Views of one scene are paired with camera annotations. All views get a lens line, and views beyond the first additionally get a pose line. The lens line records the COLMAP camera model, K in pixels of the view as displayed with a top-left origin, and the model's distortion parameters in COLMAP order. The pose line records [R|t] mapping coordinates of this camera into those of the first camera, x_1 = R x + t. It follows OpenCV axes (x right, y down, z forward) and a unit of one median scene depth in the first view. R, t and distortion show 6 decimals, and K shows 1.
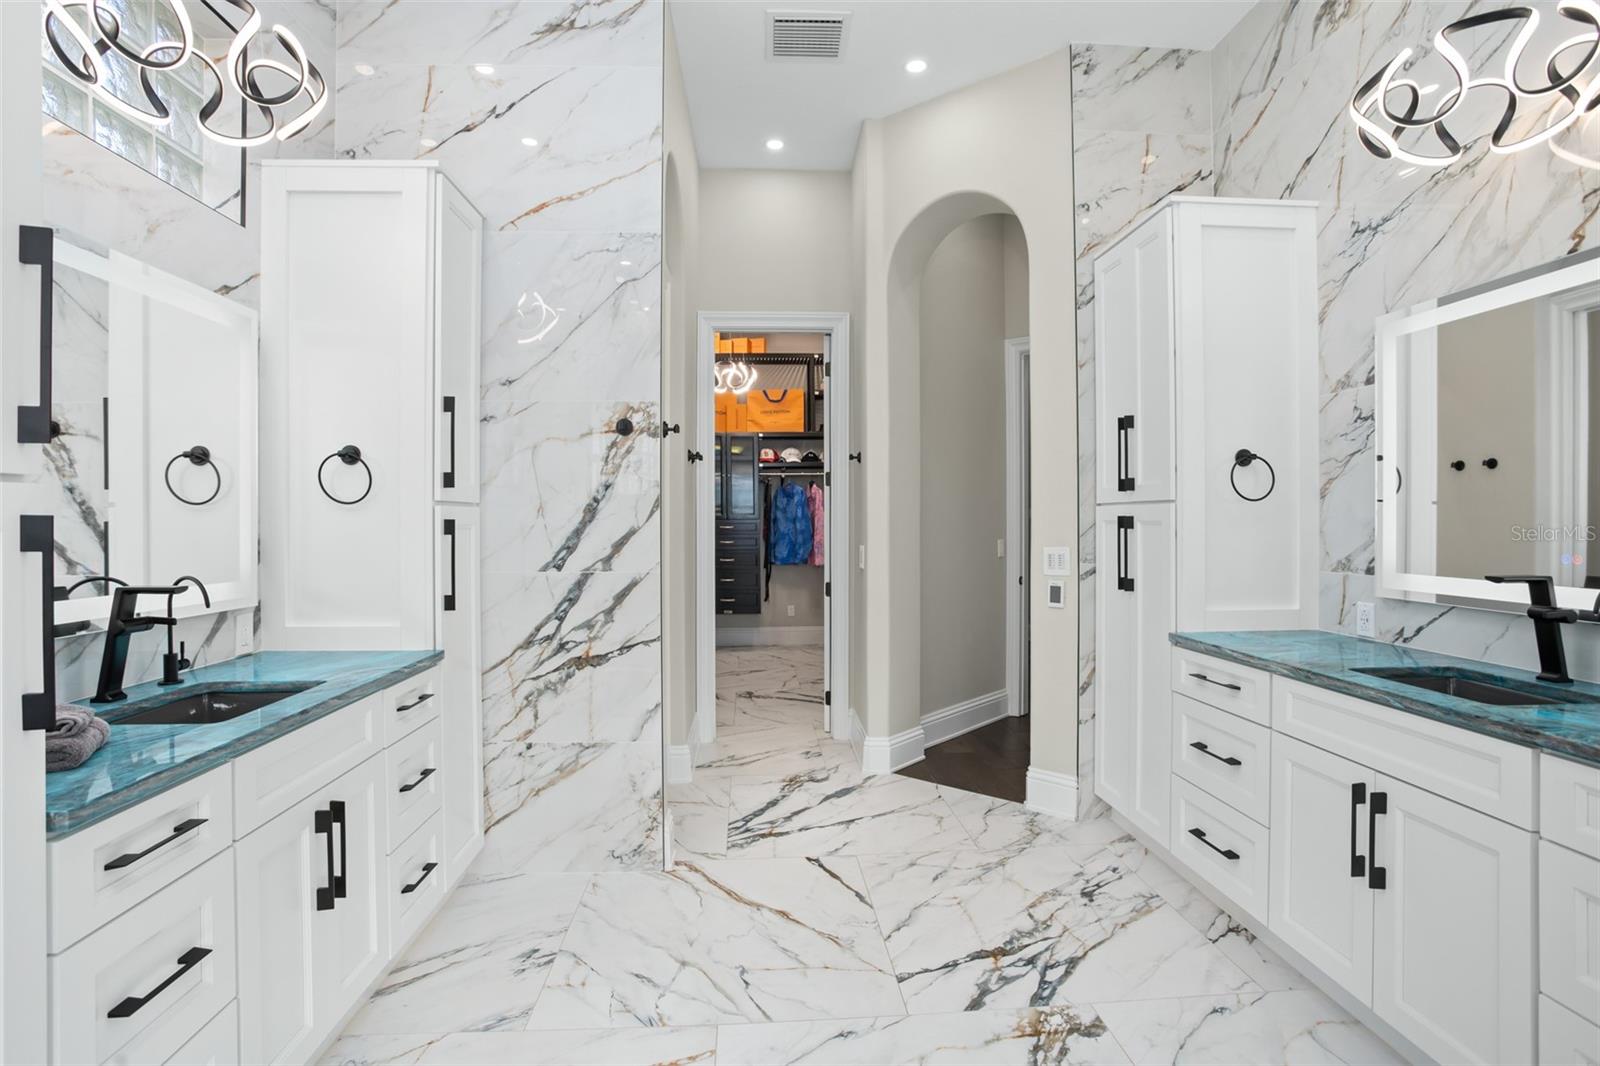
lens RADIAL K [[785.8, 0, 804.8], [0, 785.8, 527.7], [0, 0, 1]] dist [-0.079704, 0.041779]
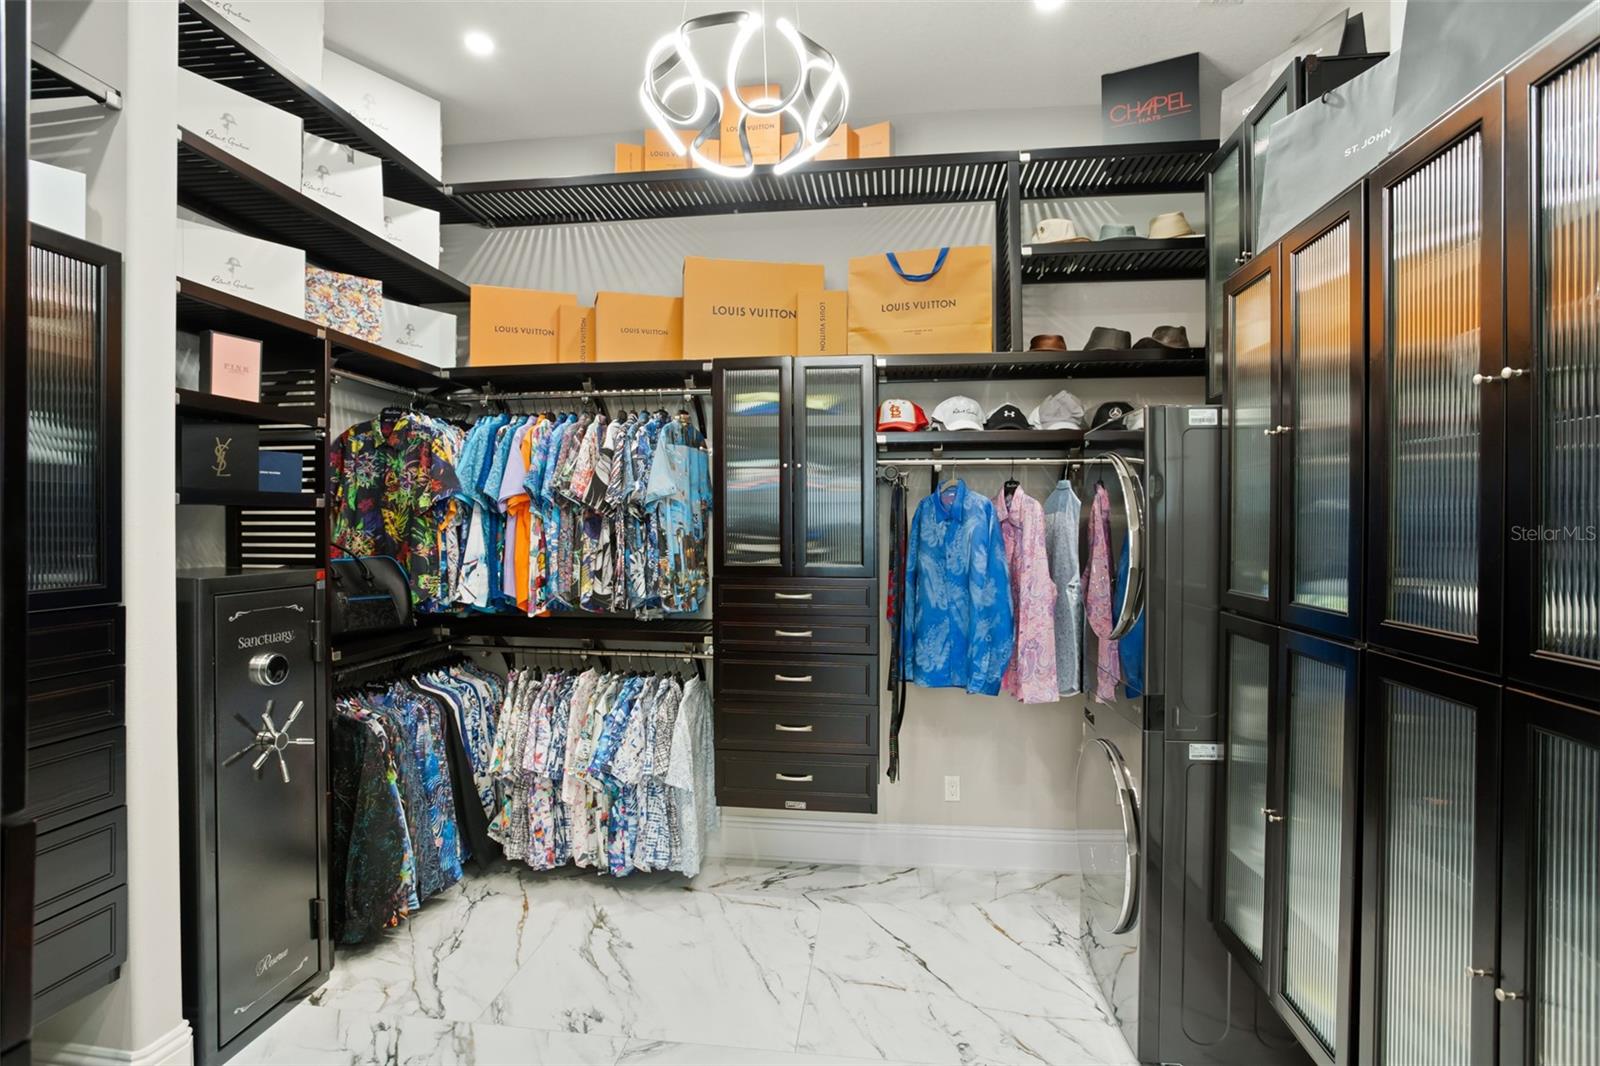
lens RADIAL K [[785.8, 0, 804.8], [0, 785.8, 527.7], [0, 0, 1]] dist [-0.079704, 0.041779]
pose [[0.984102, 0.006873, -0.177469, -0.023141], [-0.007113, 0.999974, -0.000718, -0.034307], [0.177459, 0.001969, 0.984126, 0.599411]]
